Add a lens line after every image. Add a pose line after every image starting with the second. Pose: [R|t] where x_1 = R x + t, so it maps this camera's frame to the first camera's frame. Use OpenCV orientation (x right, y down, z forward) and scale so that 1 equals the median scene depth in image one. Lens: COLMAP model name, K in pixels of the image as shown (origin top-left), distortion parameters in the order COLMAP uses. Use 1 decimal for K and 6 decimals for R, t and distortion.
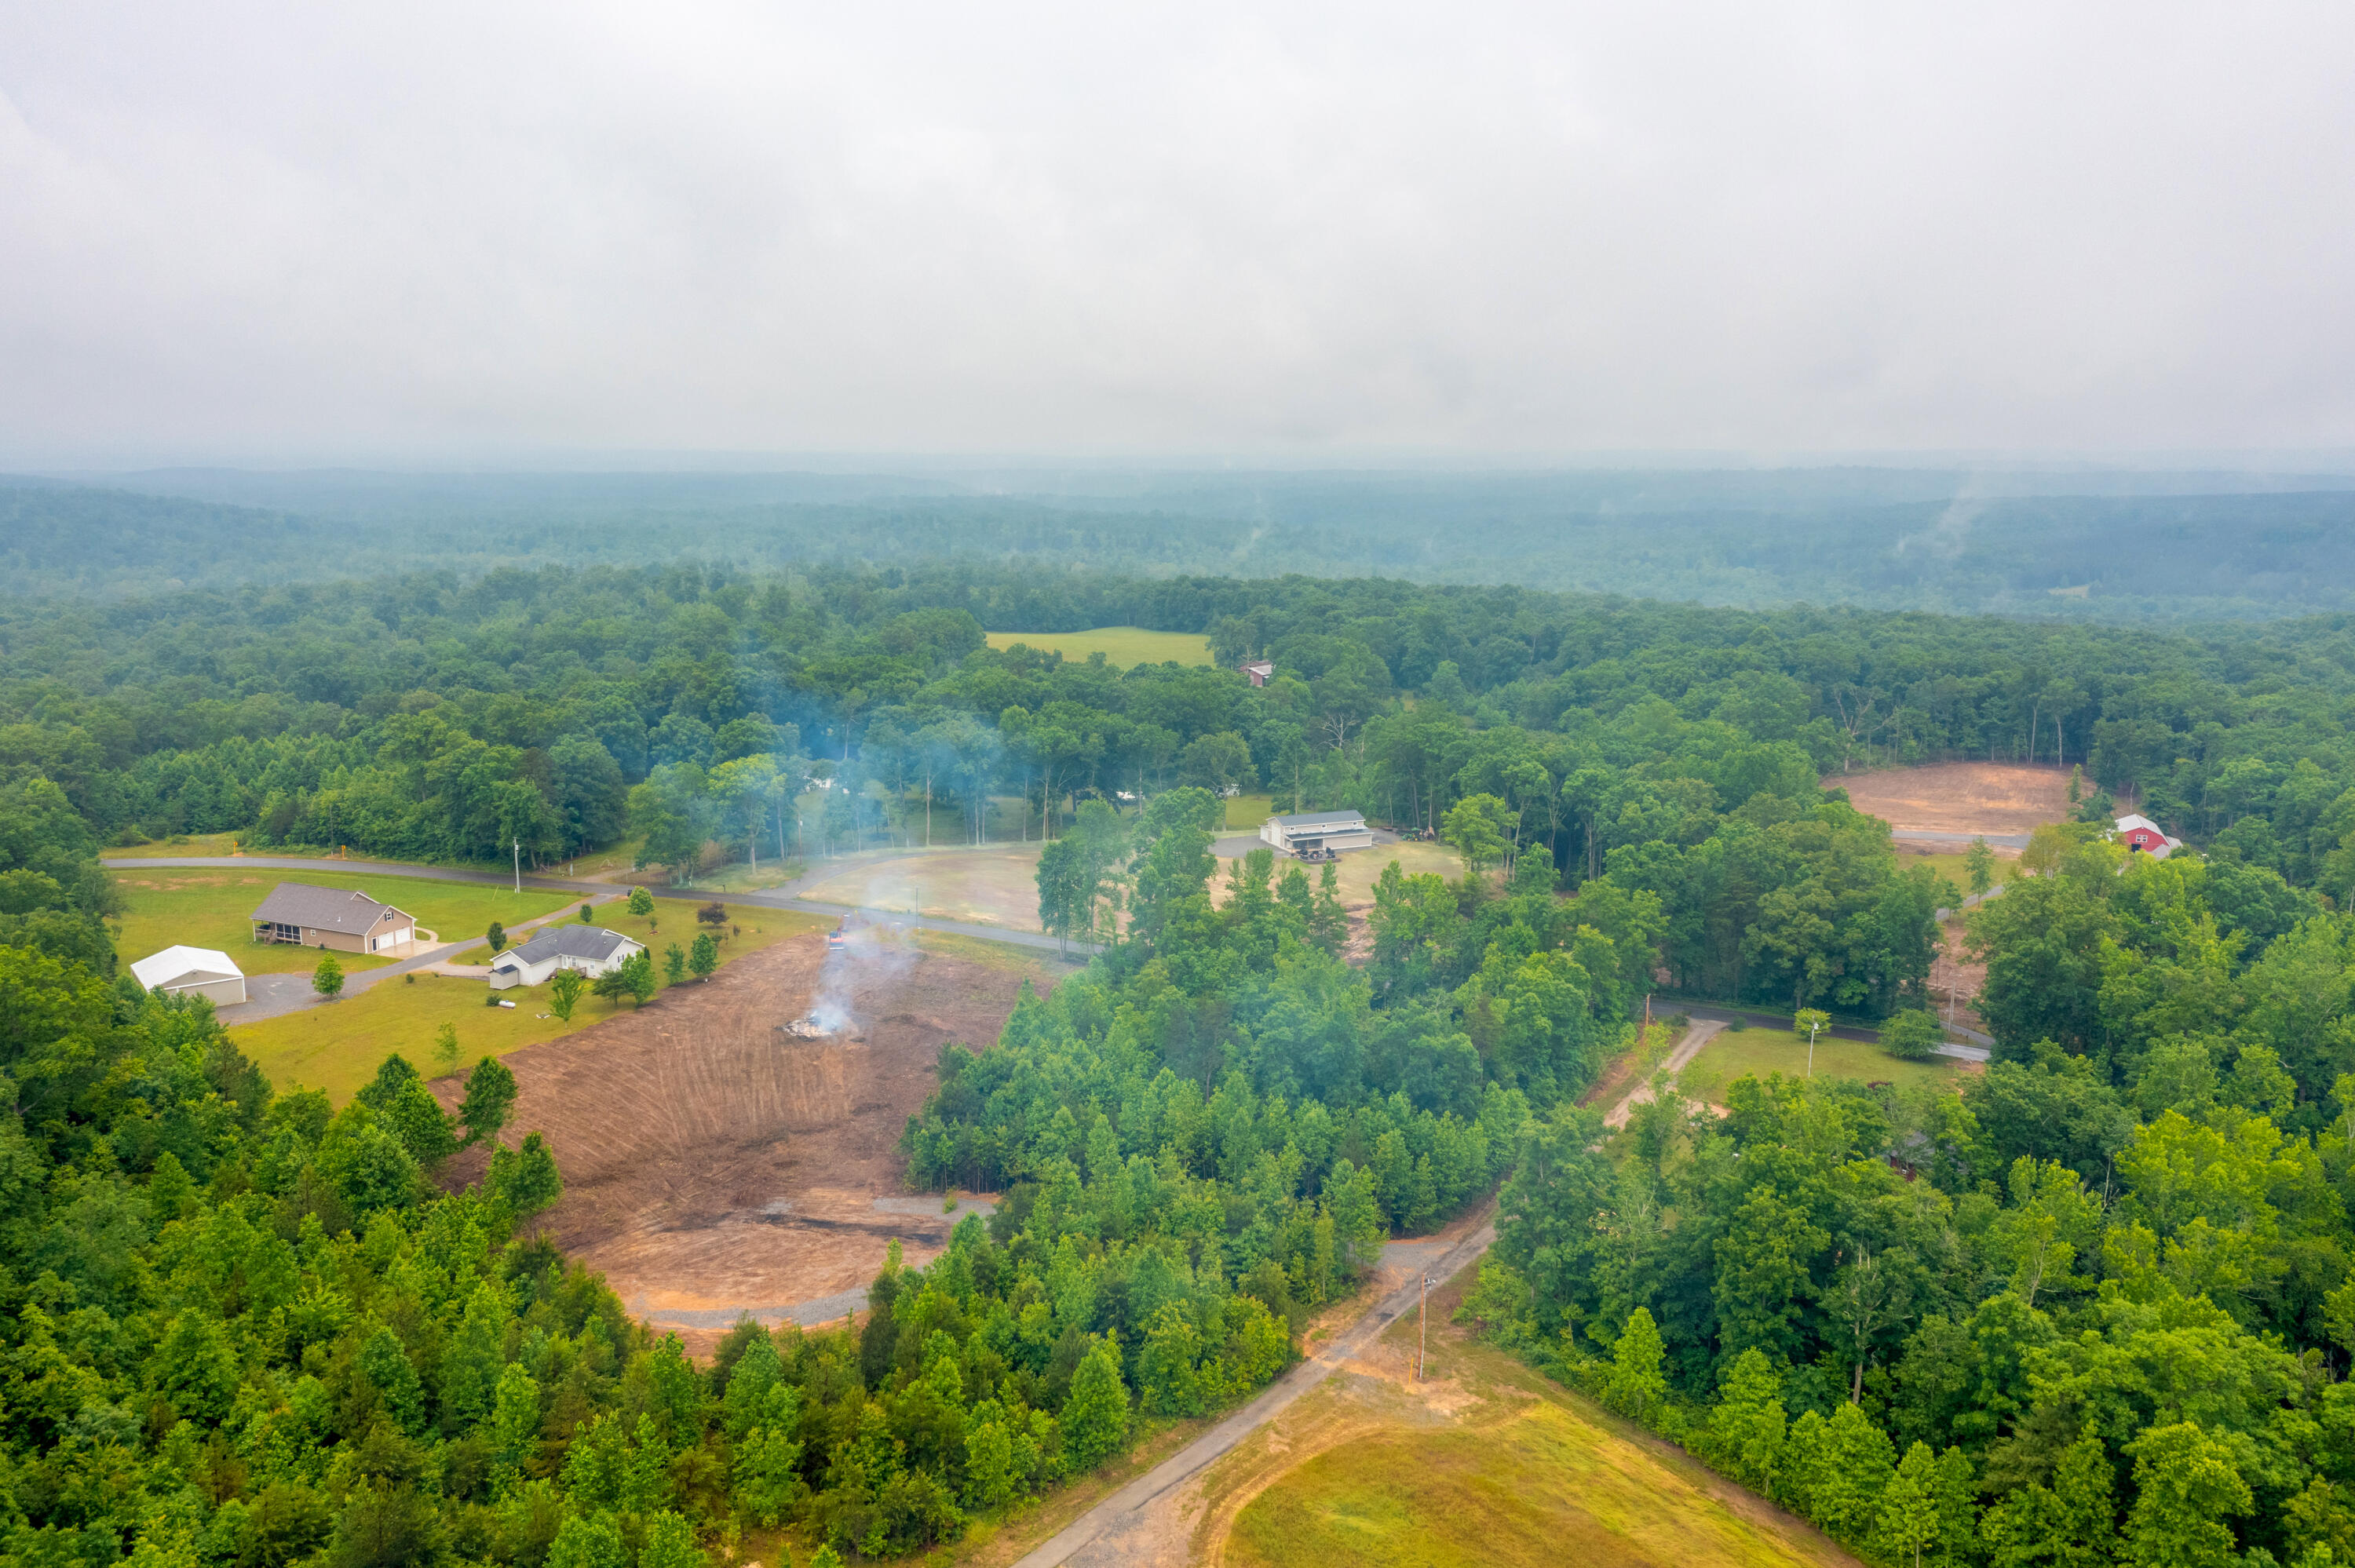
lens RADIAL K [[1847.3, 0, 1177.5], [0, 1847.3, 784.0], [0, 0, 1]] dist [0.002390, 0.039167]
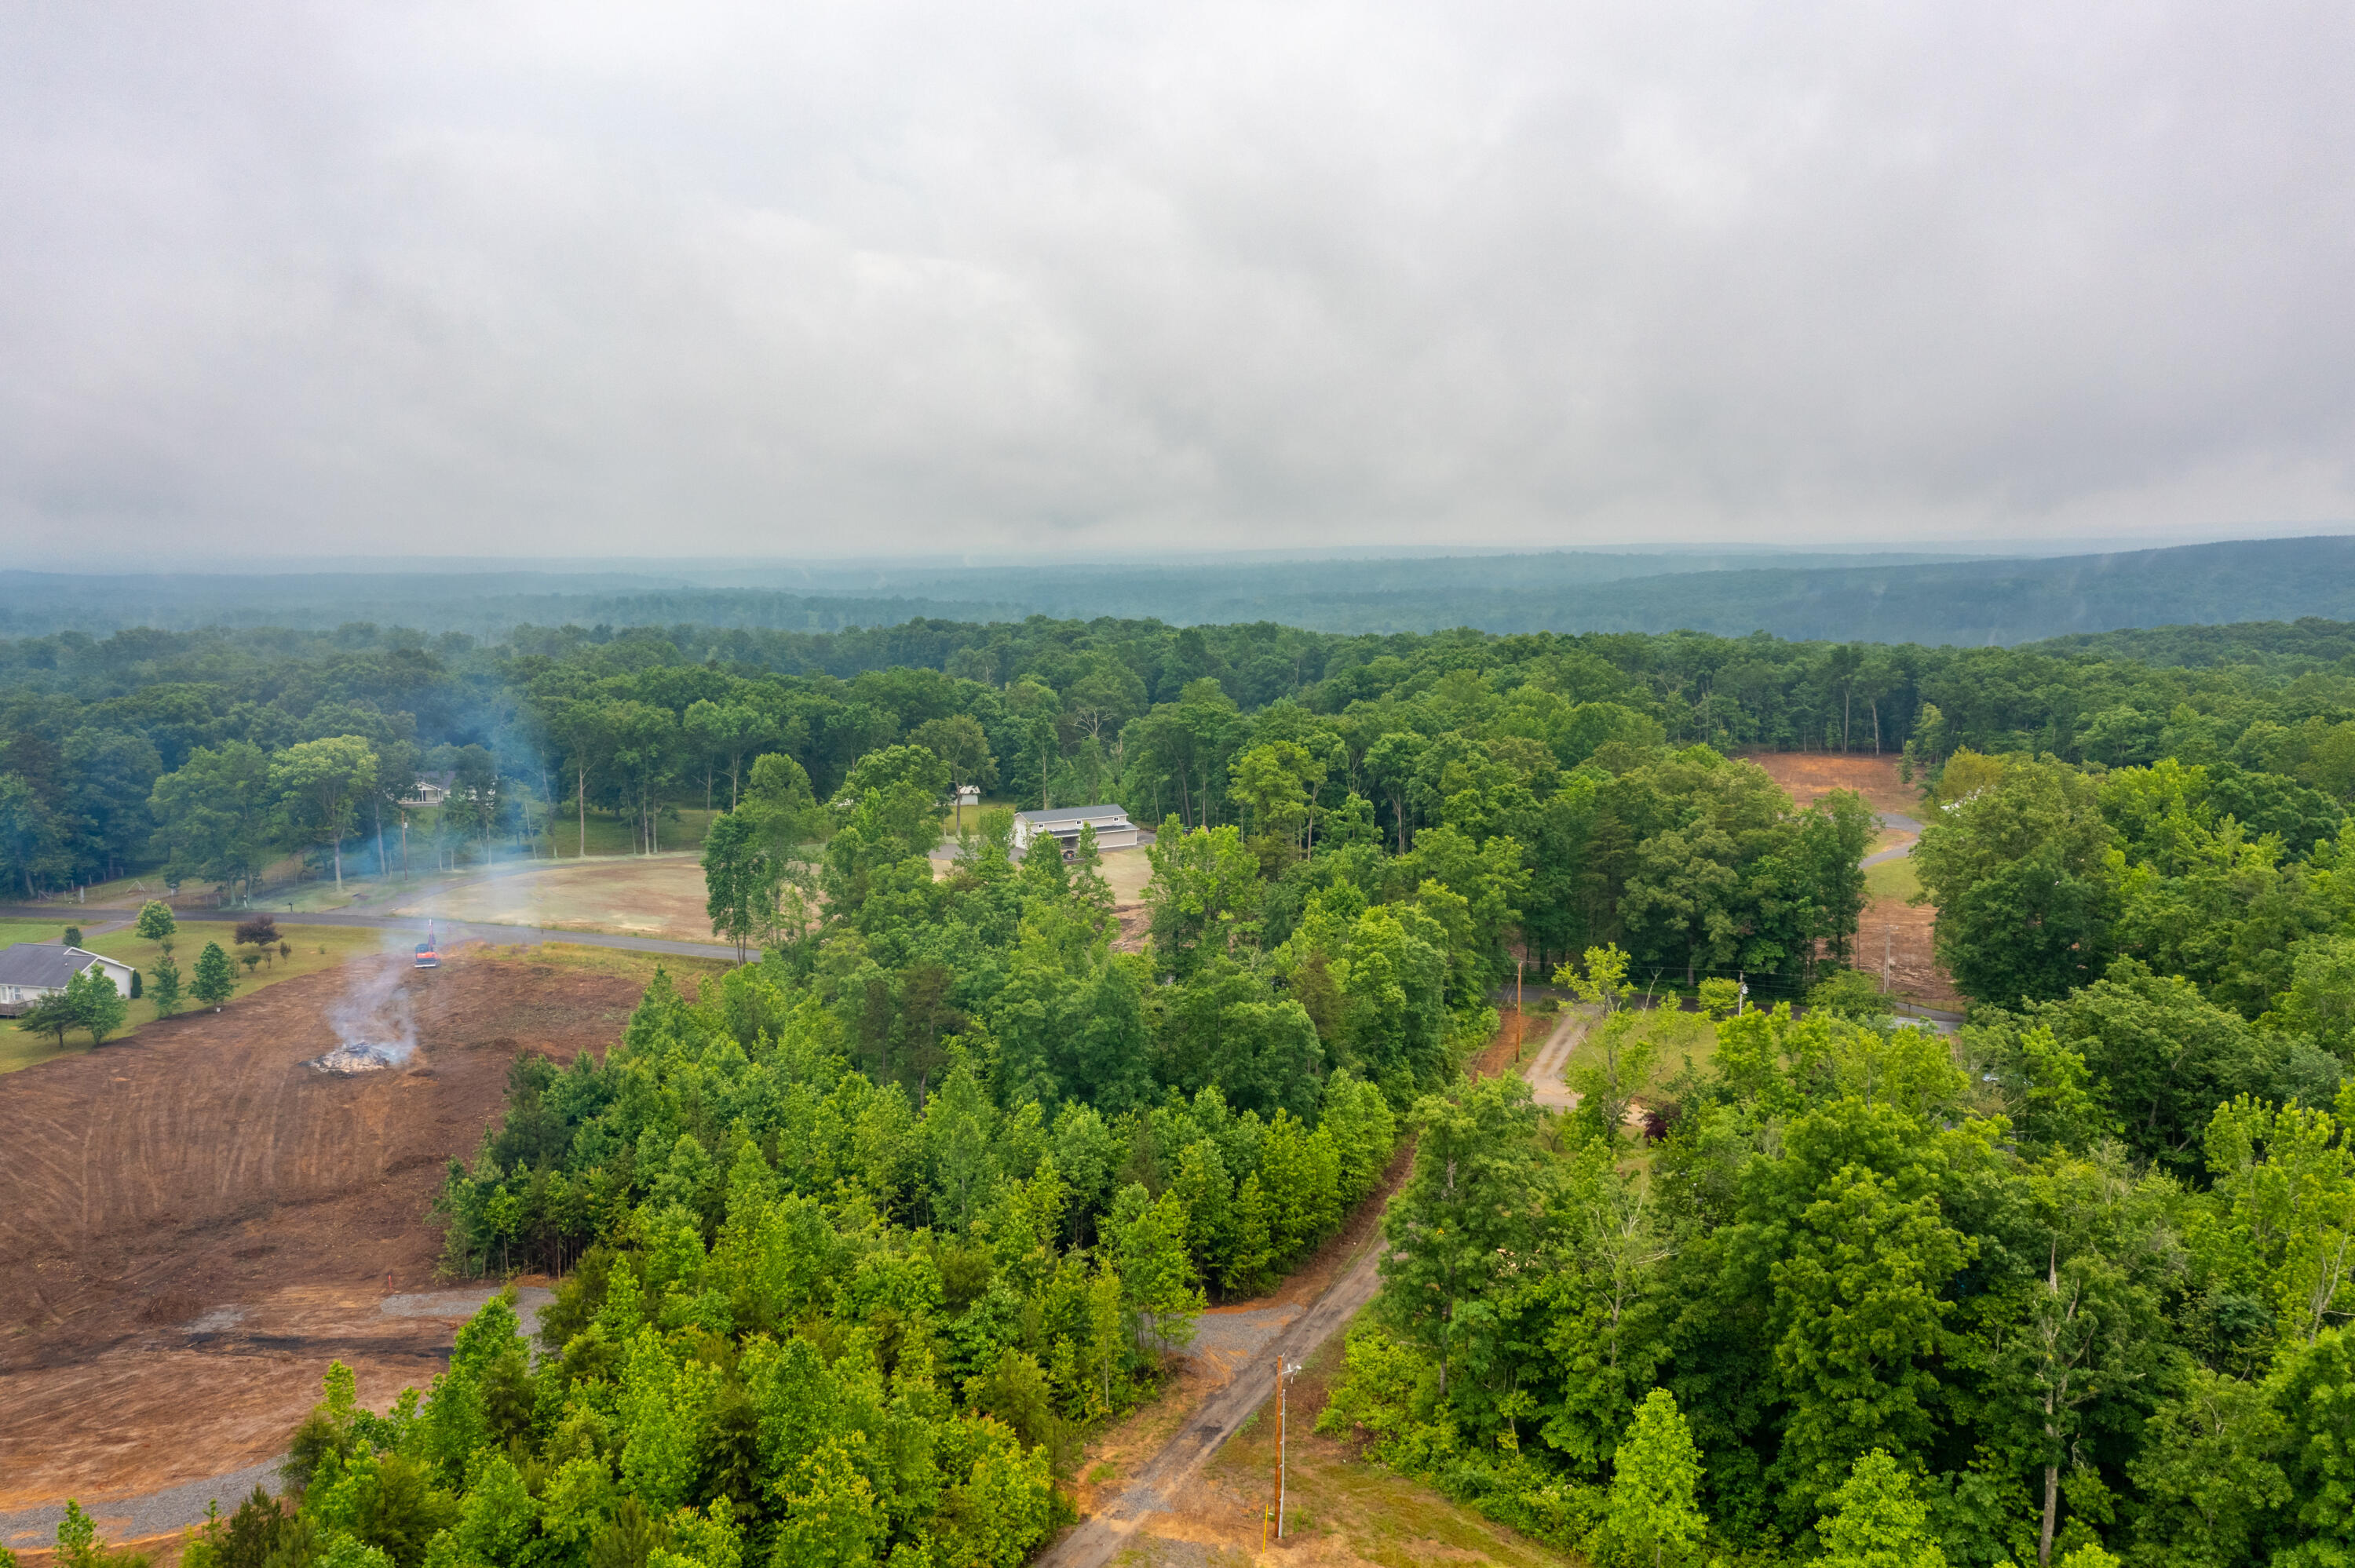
lens RADIAL K [[1847.3, 0, 1177.5], [0, 1847.3, 784.0], [0, 0, 1]] dist [0.002390, 0.039167]
pose [[0.990464, -0.023841, 0.135697, 0.021230], [0.030494, 0.998422, -0.047158, 0.089552], [-0.134358, 0.050847, 0.989627, 0.336159]]
